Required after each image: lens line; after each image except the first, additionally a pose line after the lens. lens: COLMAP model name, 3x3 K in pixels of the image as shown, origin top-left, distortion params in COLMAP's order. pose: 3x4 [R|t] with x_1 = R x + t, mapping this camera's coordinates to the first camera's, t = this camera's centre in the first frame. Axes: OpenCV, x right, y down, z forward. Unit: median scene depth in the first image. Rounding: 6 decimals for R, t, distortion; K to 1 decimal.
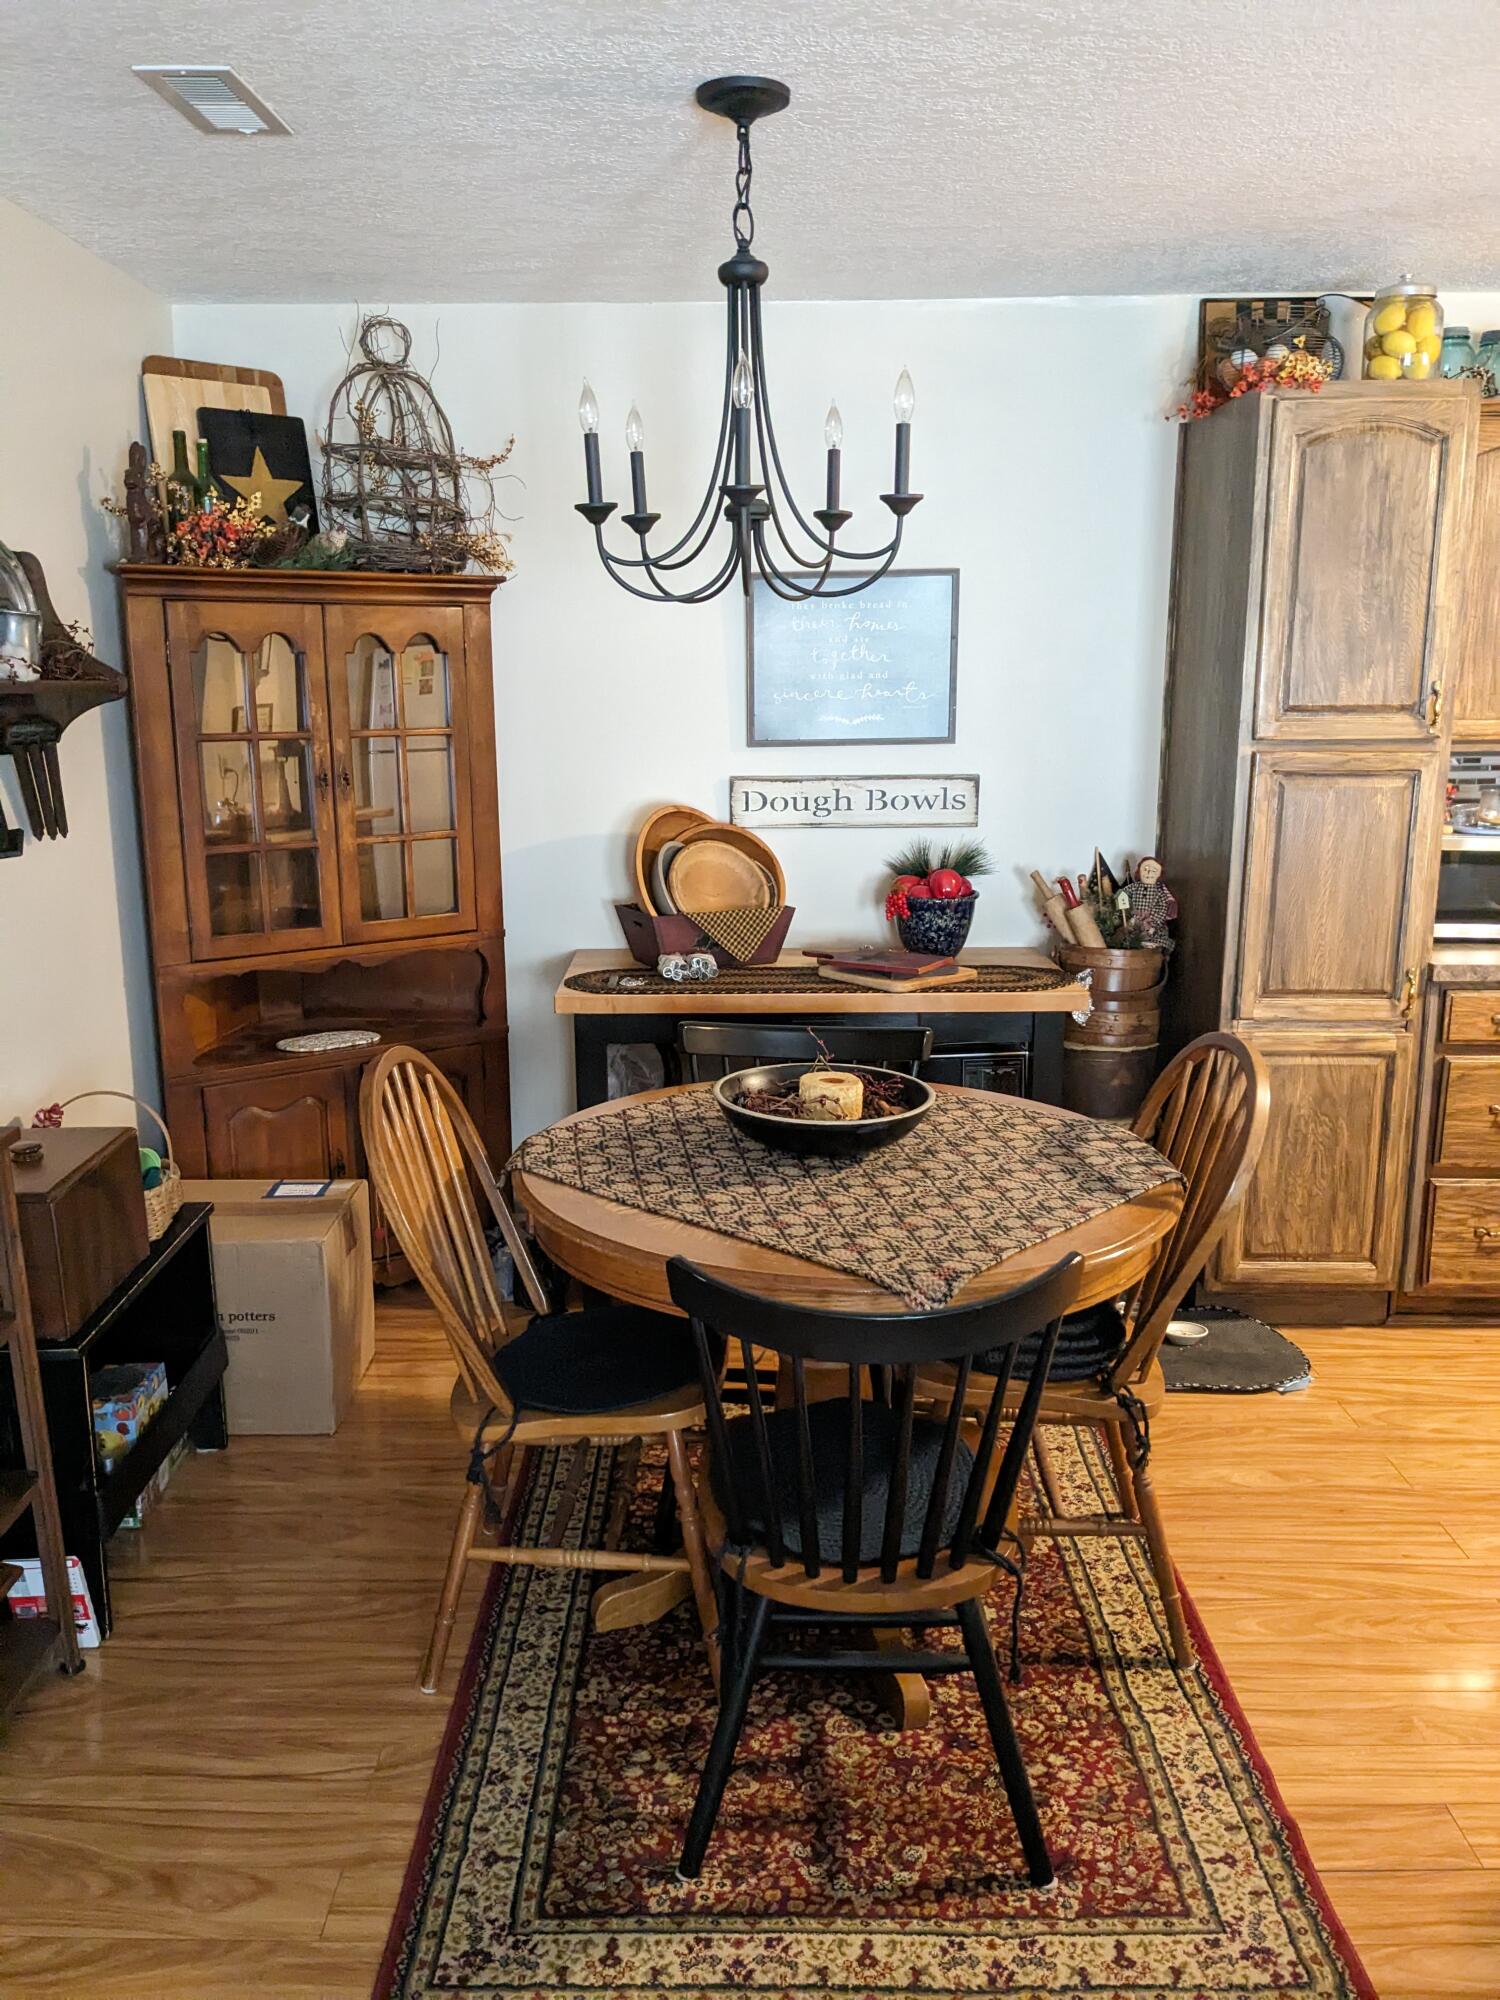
lens RADIAL K [[1586.8, 0, 704.7], [0, 1586.8, 1011.1], [0, 0, 1]] dist [0.049913, -0.087016]
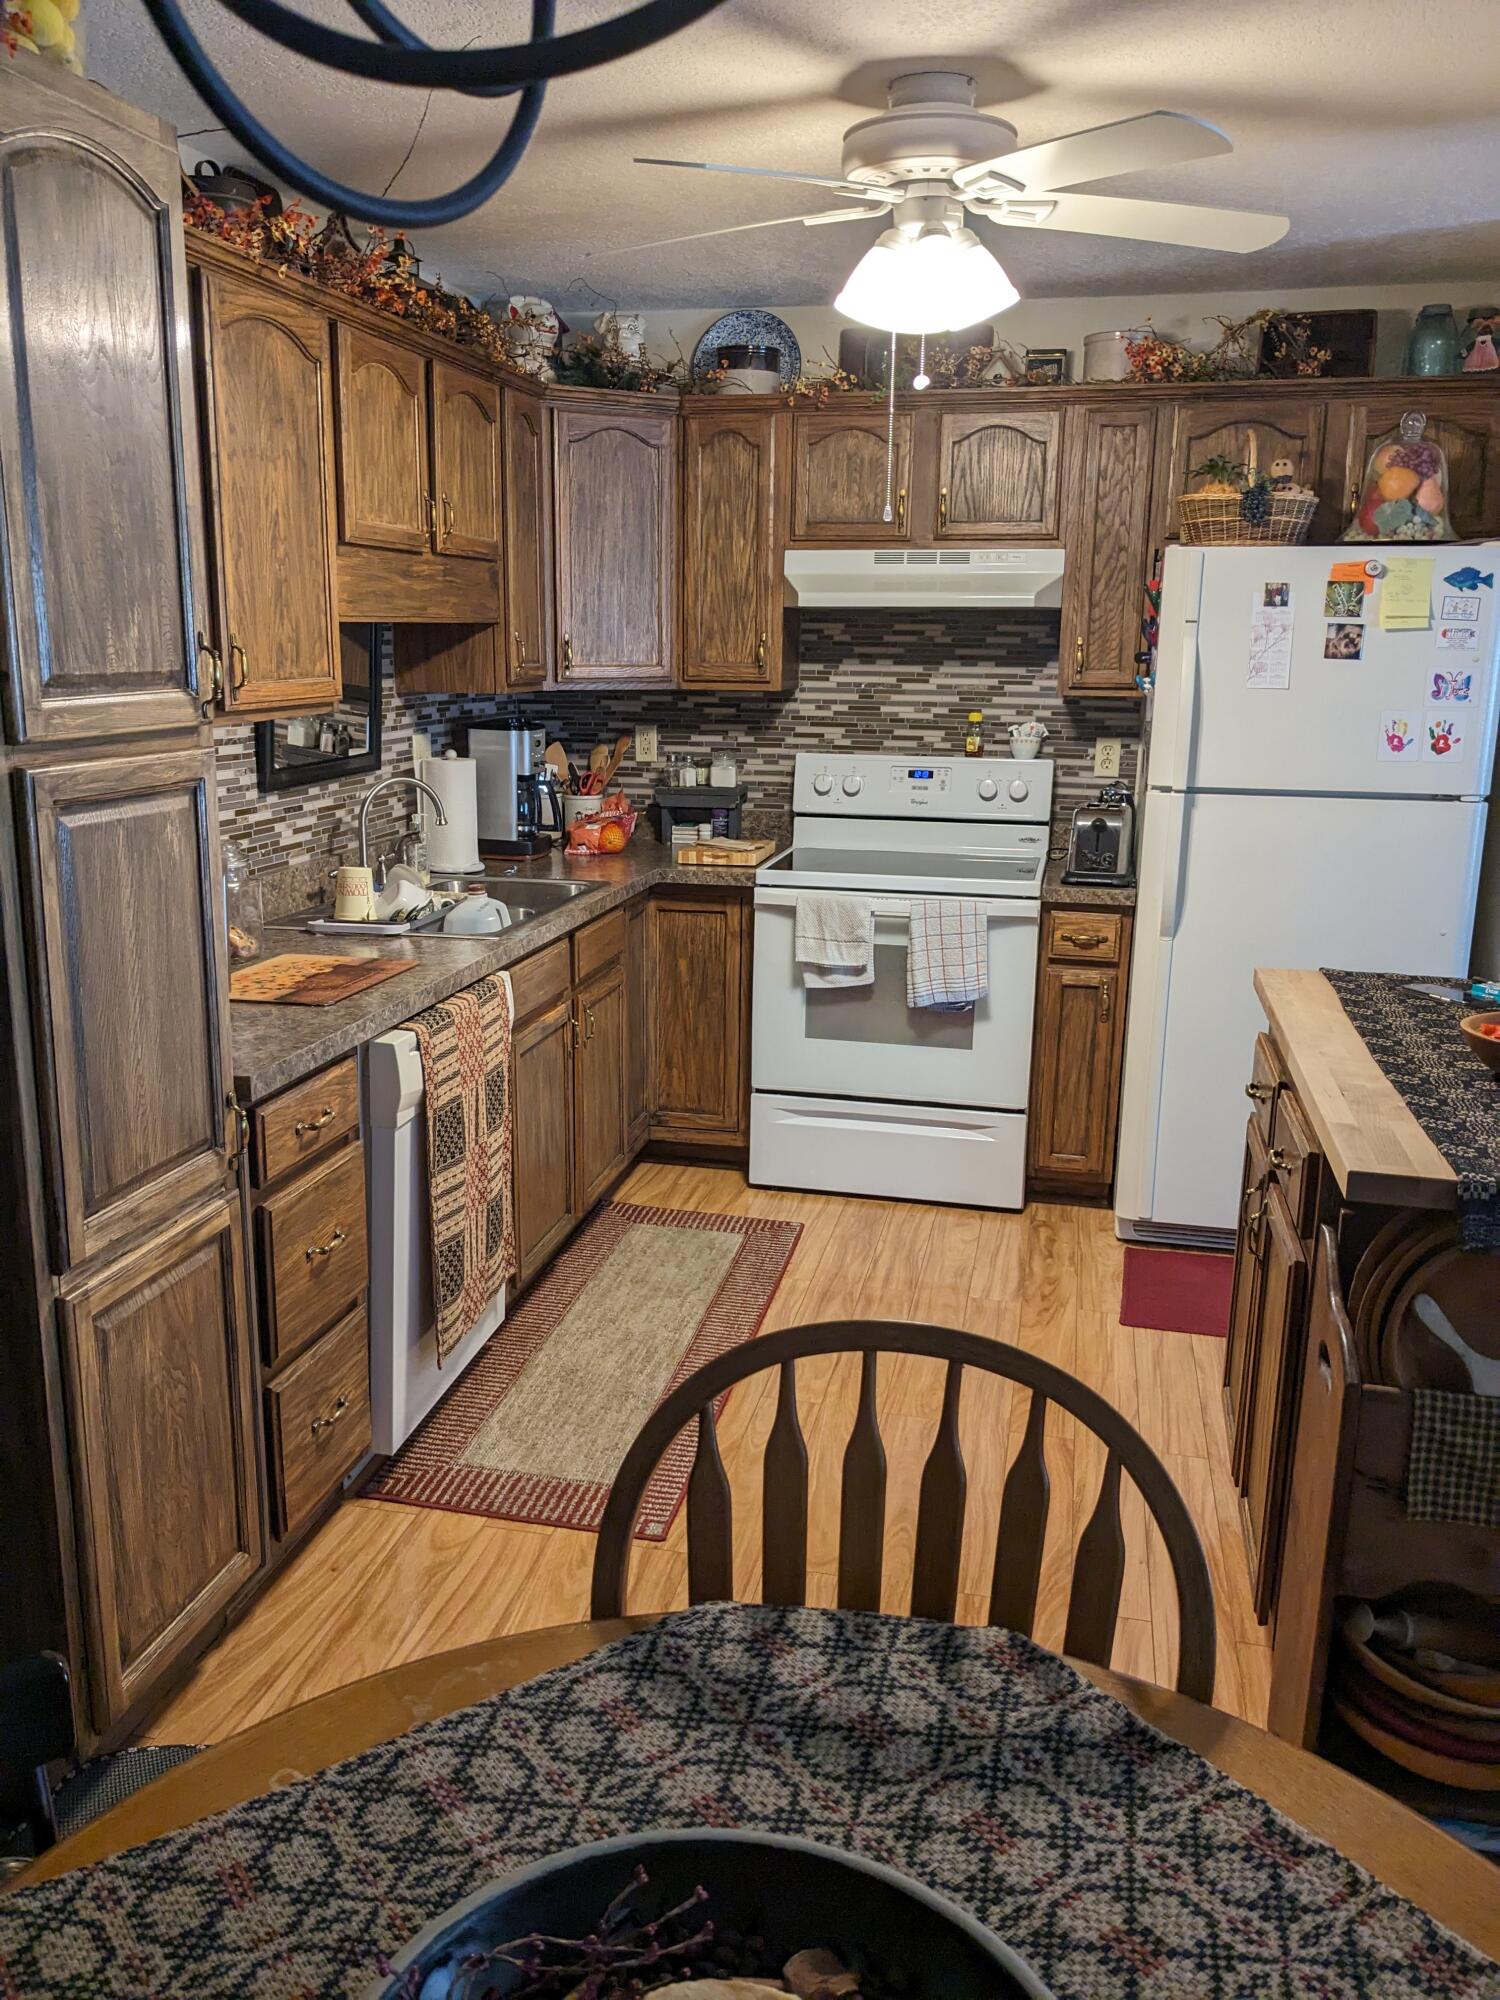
lens RADIAL K [[1586.8, 0, 738.3], [0, 1586.8, 999.3], [0, 0, 1]] dist [0.049913, -0.087016]
pose [[0.213143, -0.212851, 0.953554, -0.110943], [0.194000, 0.965767, 0.172213, -0.139871], [-0.957567, 0.148283, 0.247139, 0.693204]]
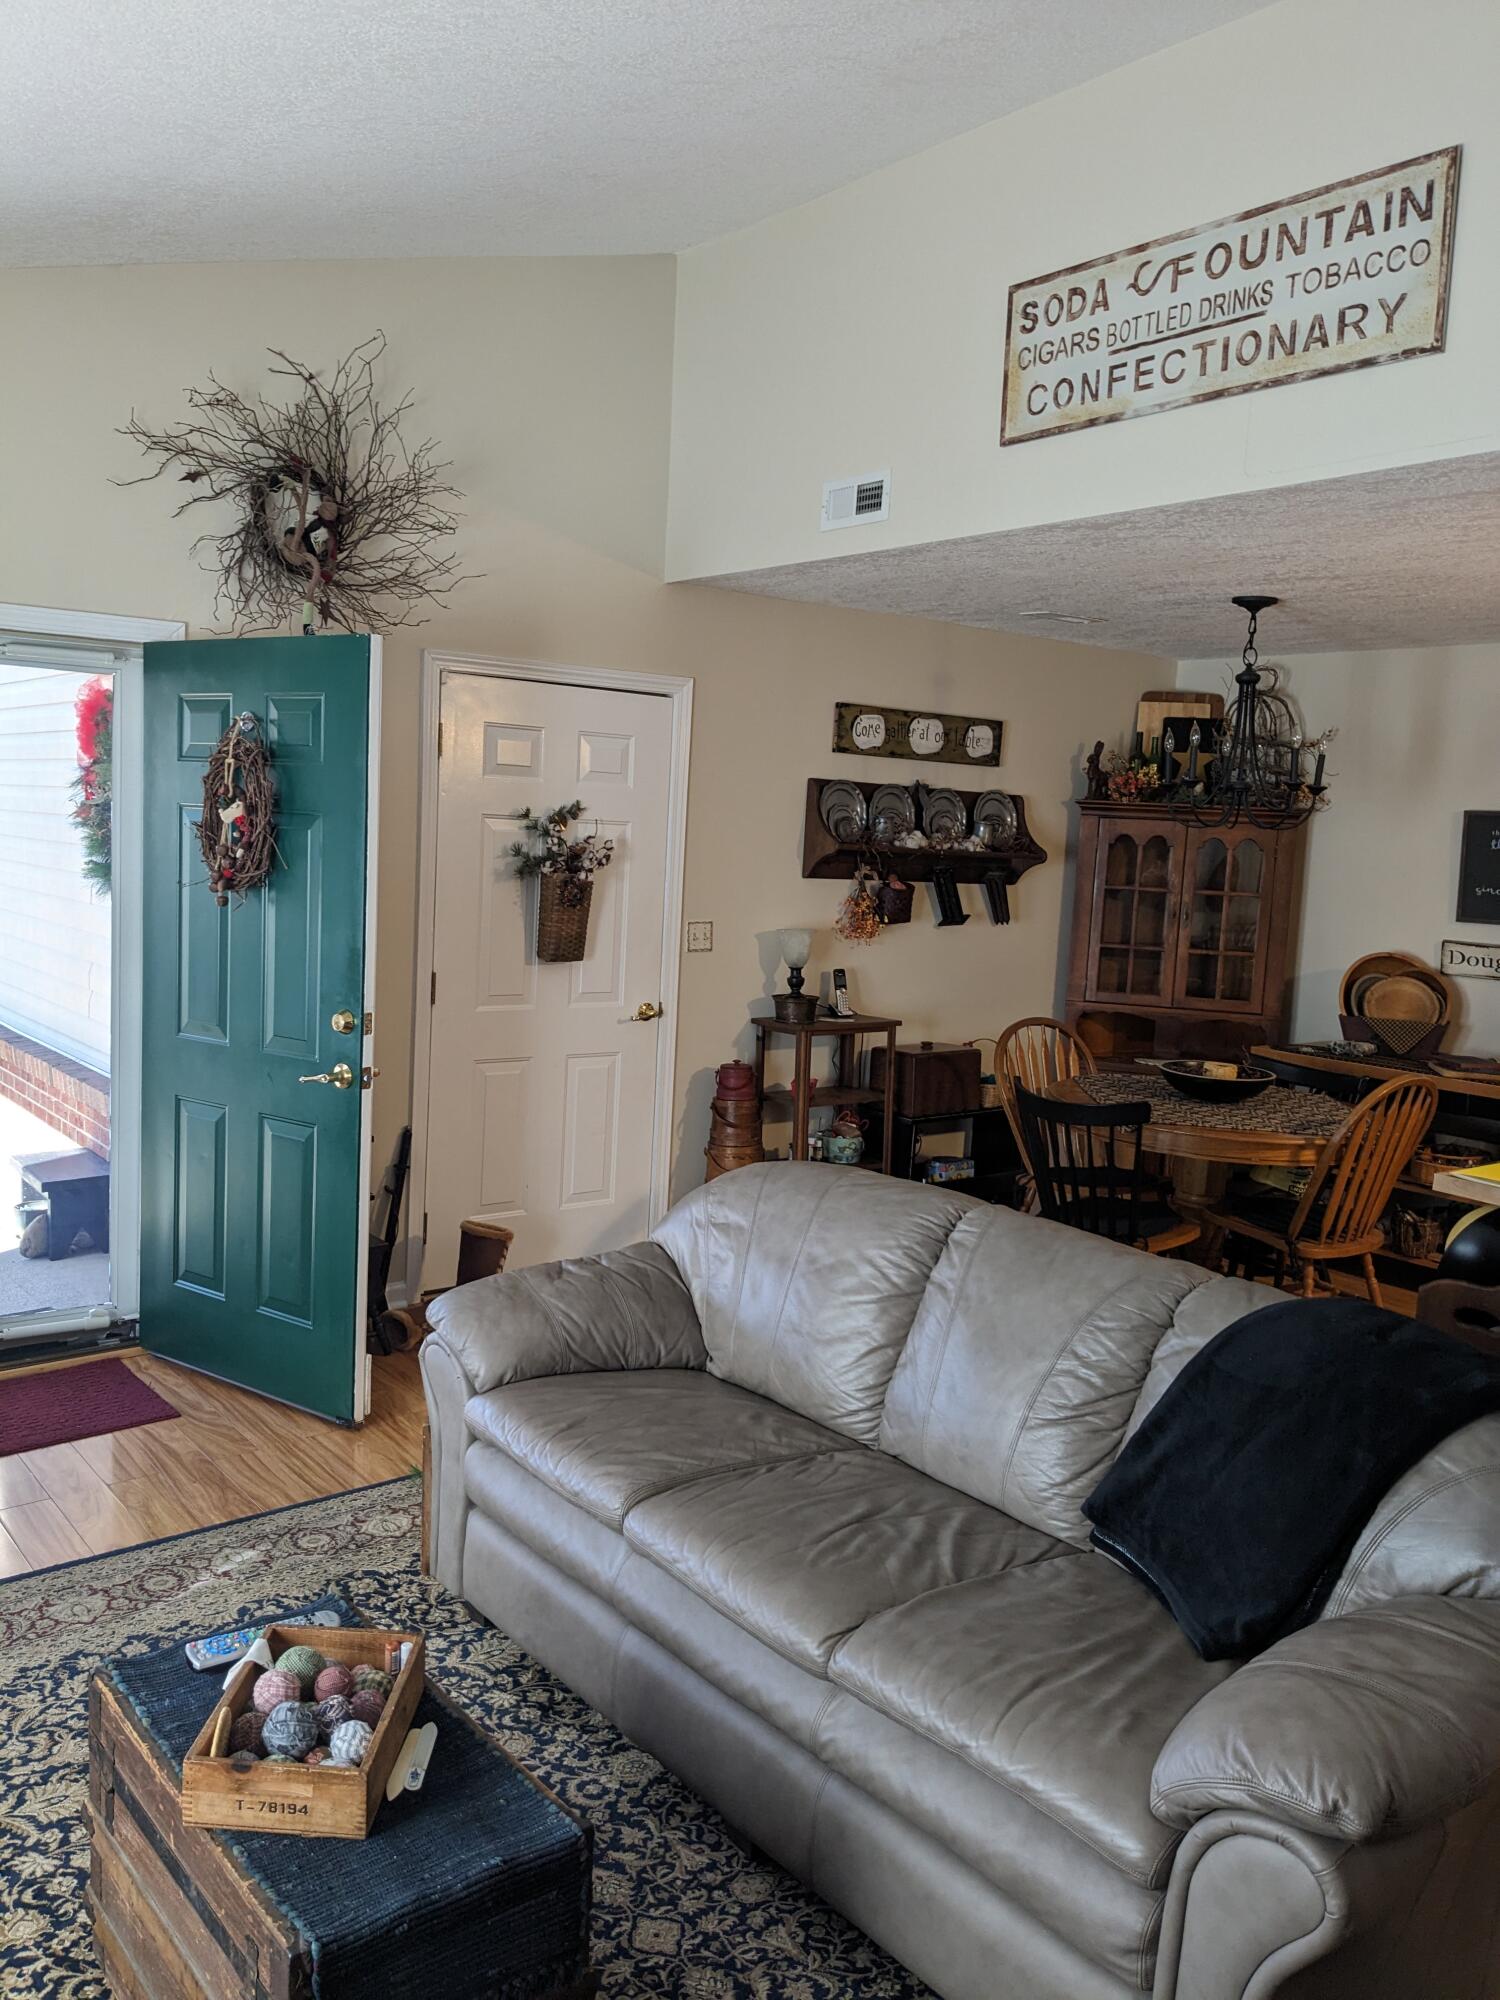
lens RADIAL K [[1586.8, 0, 700.7], [0, 1586.8, 998.9], [0, 0, 1]] dist [0.049913, -0.087016]
pose [[0.616471, 0.122627, -0.777770, 0.945584], [-0.217387, 0.975911, -0.018437, 0.109506], [0.756774, 0.180442, 0.628278, -0.592084]]
